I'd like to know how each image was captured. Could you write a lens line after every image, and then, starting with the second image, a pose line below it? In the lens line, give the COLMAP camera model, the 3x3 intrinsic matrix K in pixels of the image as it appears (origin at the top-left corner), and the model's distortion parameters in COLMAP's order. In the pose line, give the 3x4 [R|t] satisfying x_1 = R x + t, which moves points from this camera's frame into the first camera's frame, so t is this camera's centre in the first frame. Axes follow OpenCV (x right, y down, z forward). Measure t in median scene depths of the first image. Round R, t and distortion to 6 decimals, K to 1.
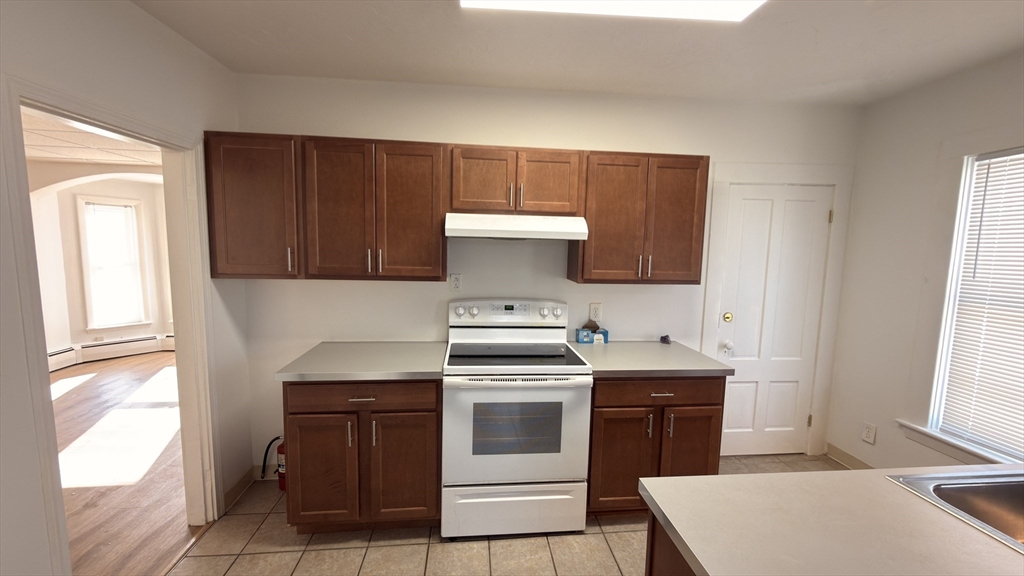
lens RADIAL K [[406.3, 0, 513.8], [0, 406.3, 290.2], [0, 0, 1]] dist [0.002124, 0.000115]
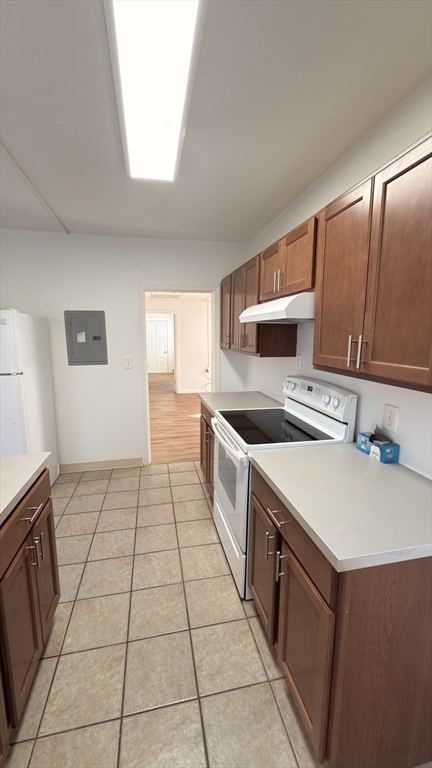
lens RADIAL K [[304.7, 0, 216.0], [0, 304.7, 384.4], [0, 0, 1]] dist [0.002124, 0.000115]
pose [[0.108621, 0.141159, -0.984010, 0.802380], [-0.121191, 0.984364, 0.127832, -0.042028], [0.986668, 0.105368, 0.124030, 0.725672]]
